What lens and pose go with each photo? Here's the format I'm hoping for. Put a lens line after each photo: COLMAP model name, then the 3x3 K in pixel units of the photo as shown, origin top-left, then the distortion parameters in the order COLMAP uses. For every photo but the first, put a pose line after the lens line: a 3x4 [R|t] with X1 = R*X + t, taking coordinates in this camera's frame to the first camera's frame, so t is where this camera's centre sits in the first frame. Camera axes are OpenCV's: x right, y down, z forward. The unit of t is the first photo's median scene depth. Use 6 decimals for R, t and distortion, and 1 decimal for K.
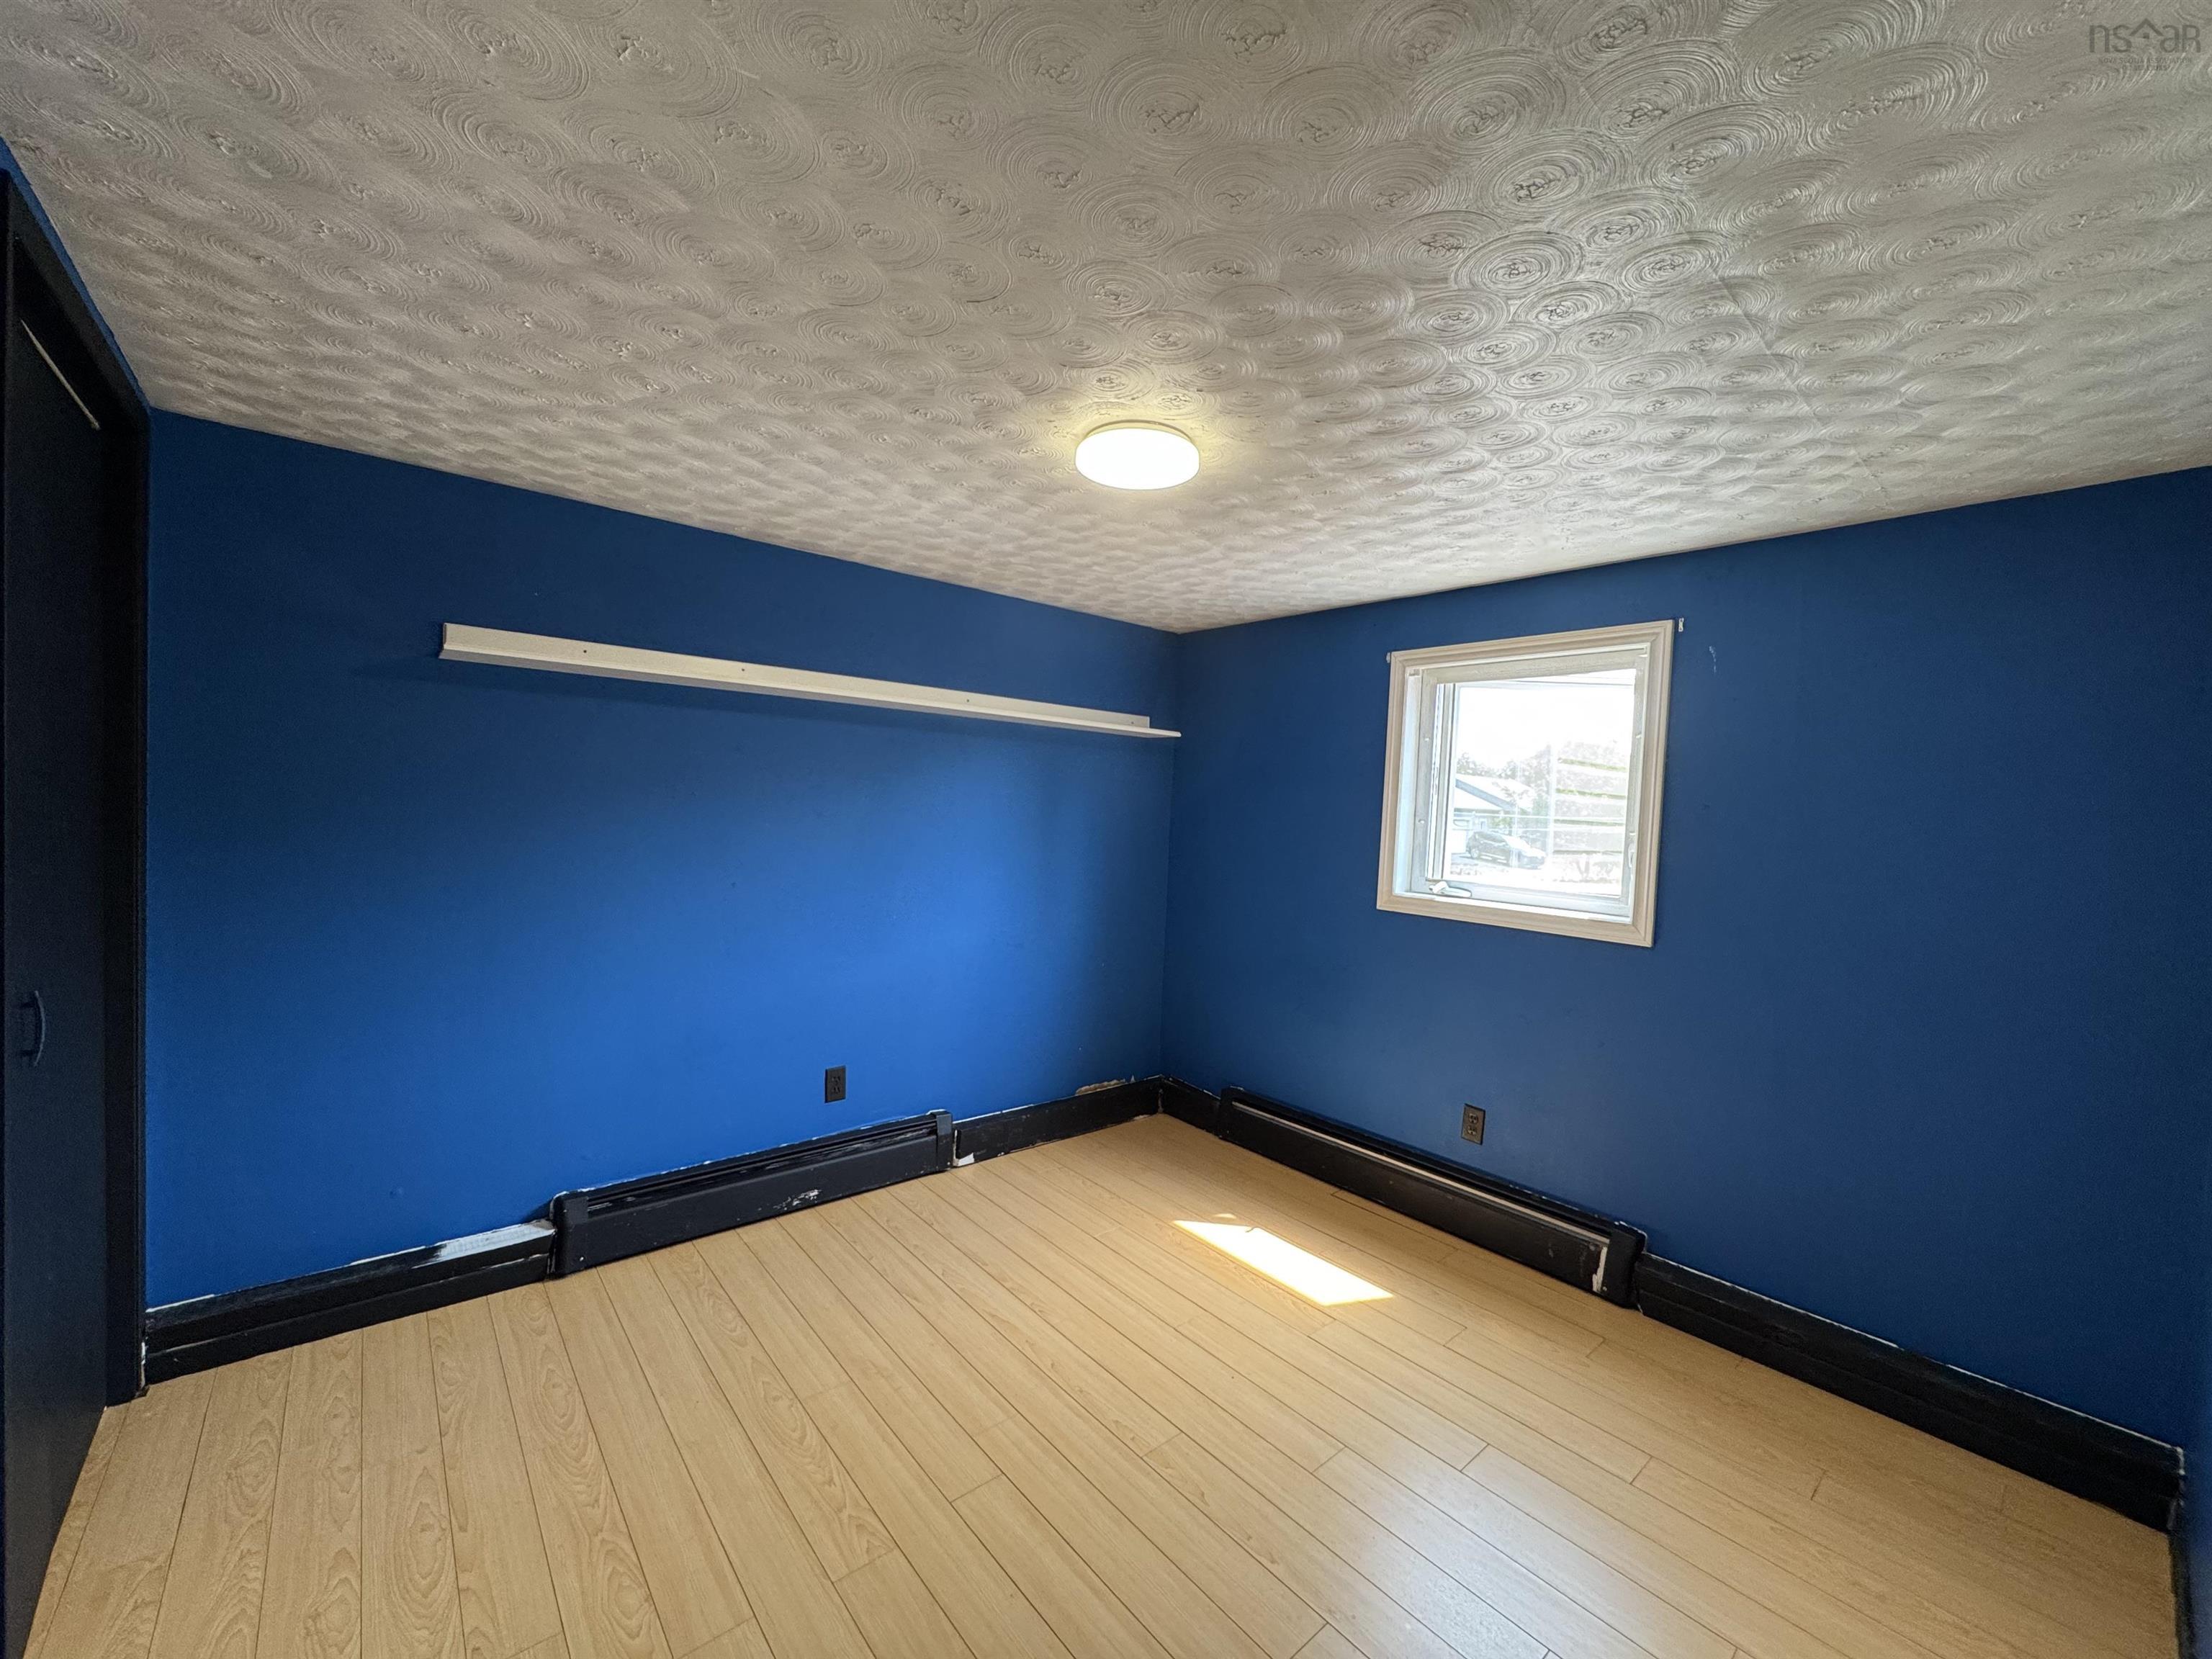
lens RADIAL K [[885.9, 0, 1104.4], [0, 885.9, 828.0], [0, 0, 1]] dist [-0.002870, 0.000537]
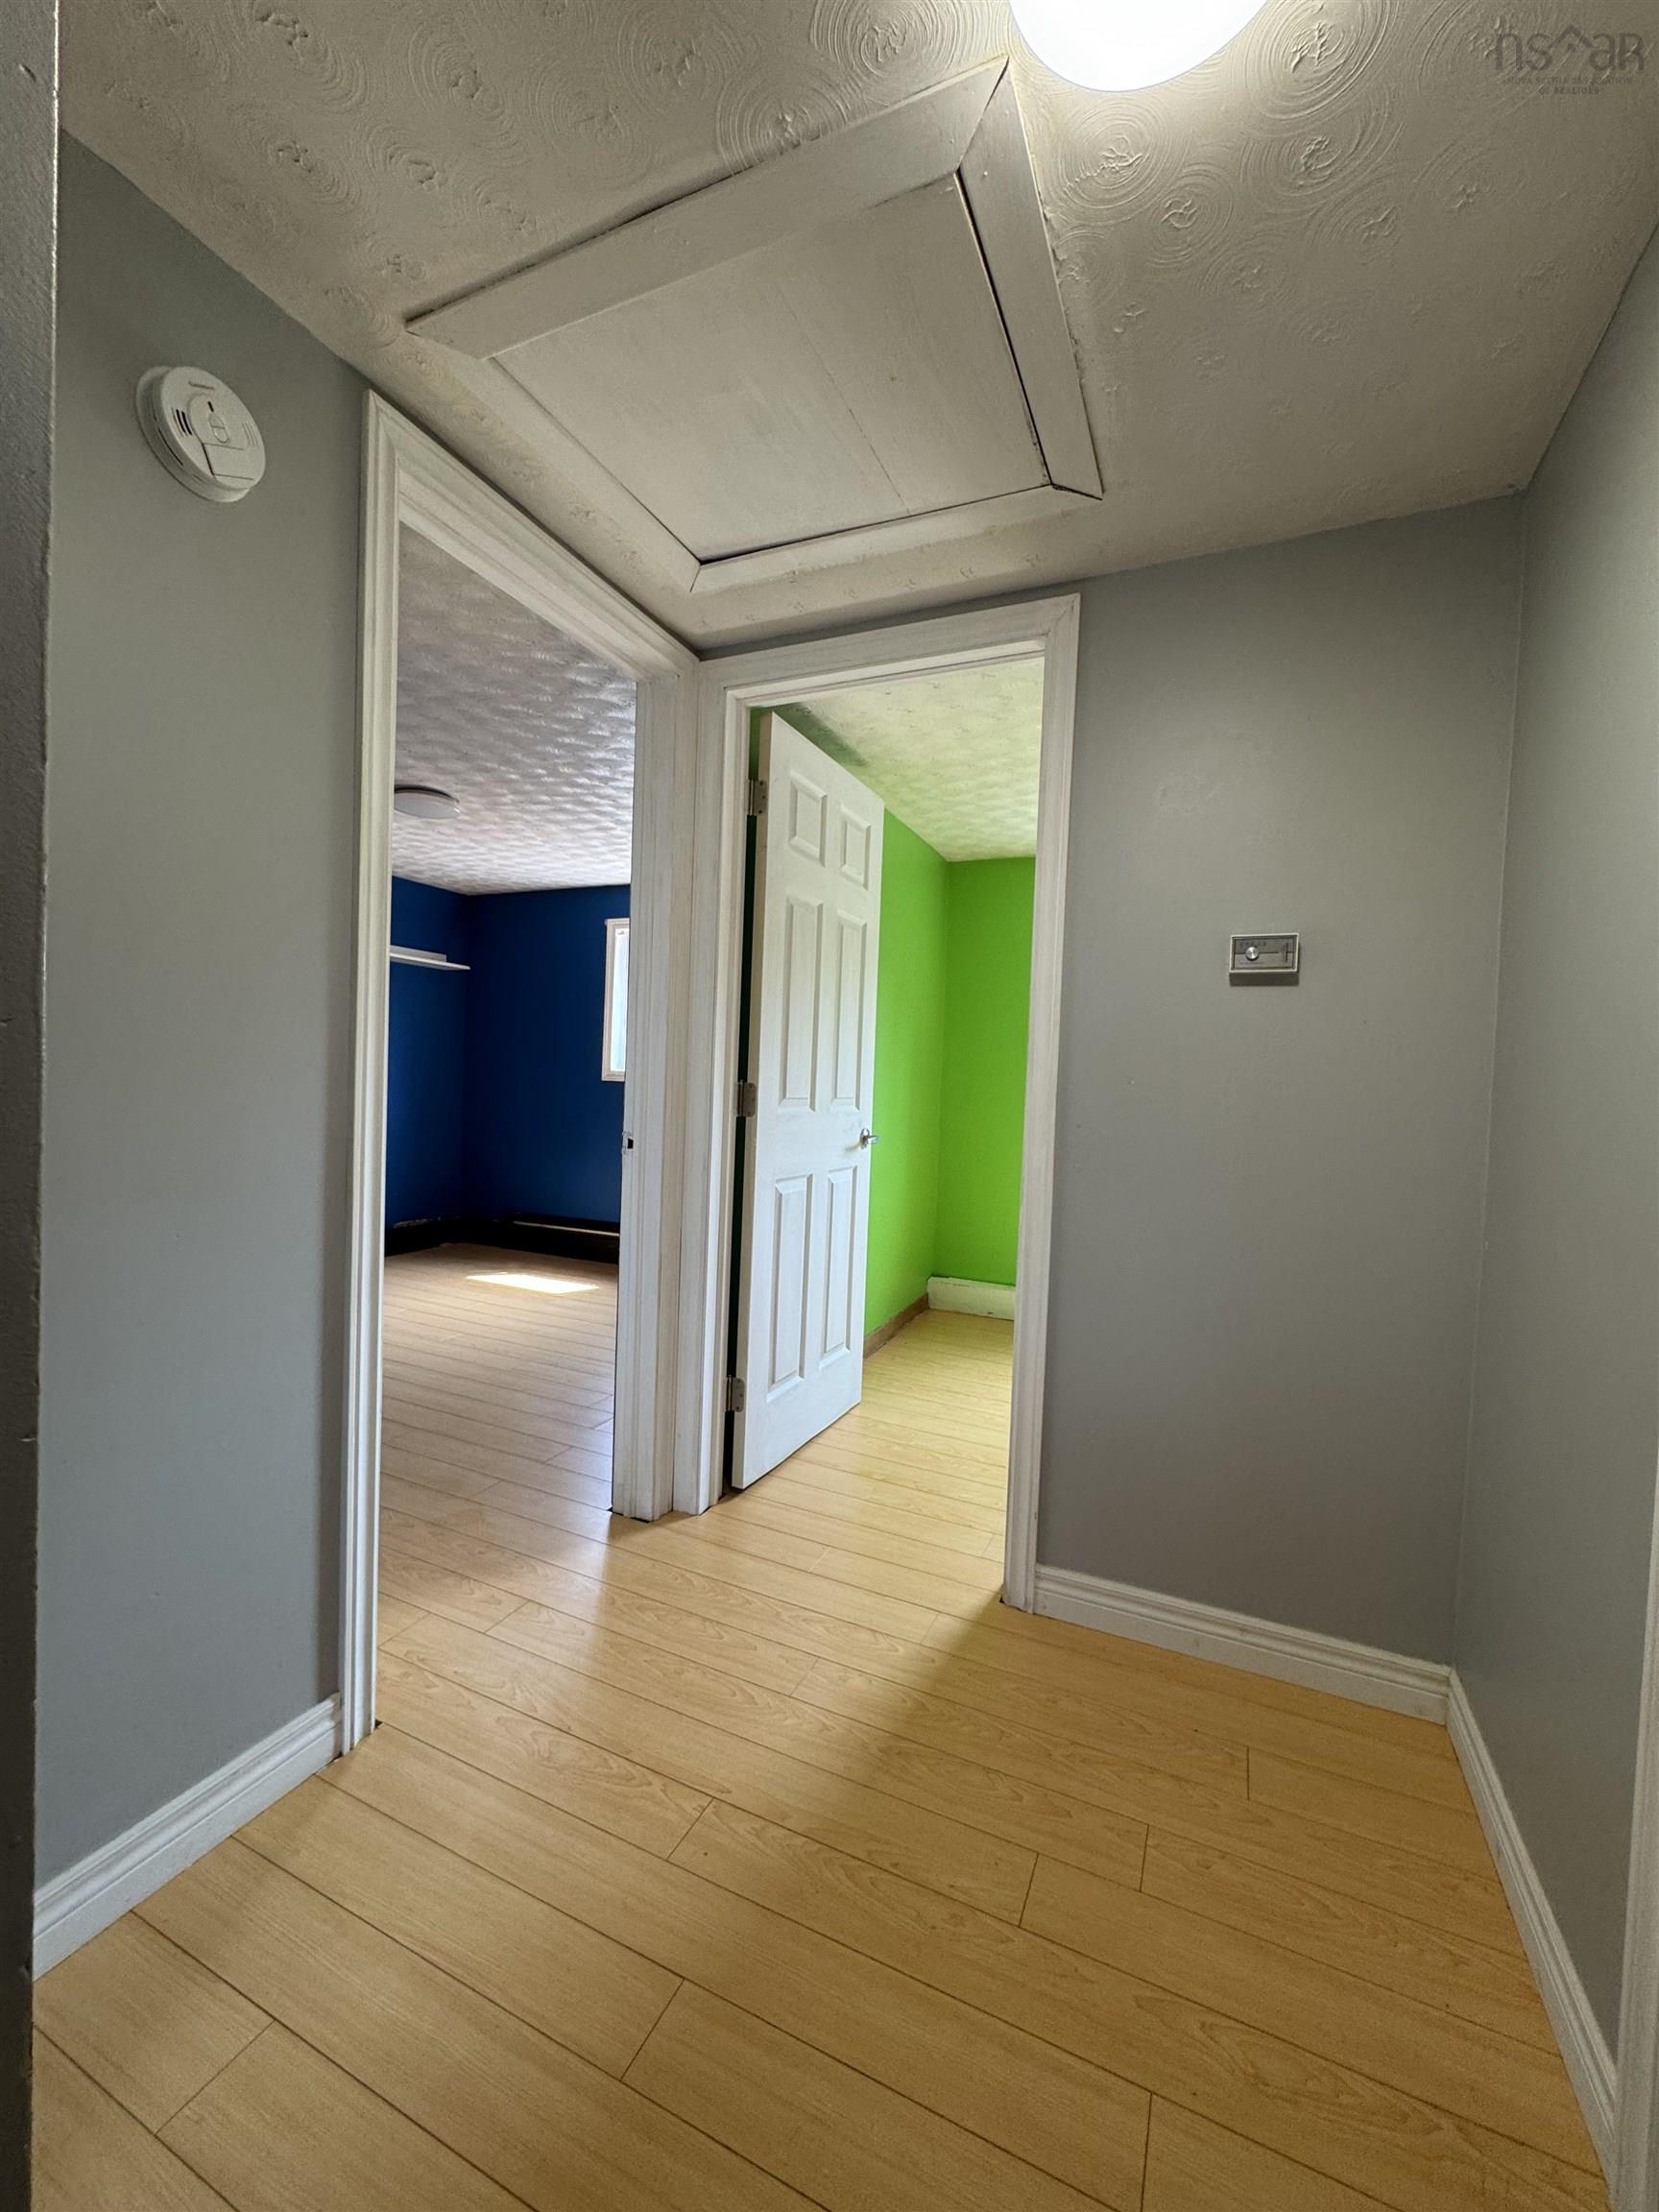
lens RADIAL K [[885.9, 0, 829.5], [0, 885.9, 1106.0], [0, 0, 1]] dist [-0.002870, 0.000537]
pose [[0.902881, -0.021719, 0.429342, -0.007017], [0.015744, 0.999724, 0.017465, 0.119076], [-0.429603, -0.009009, 0.902973, -0.628788]]
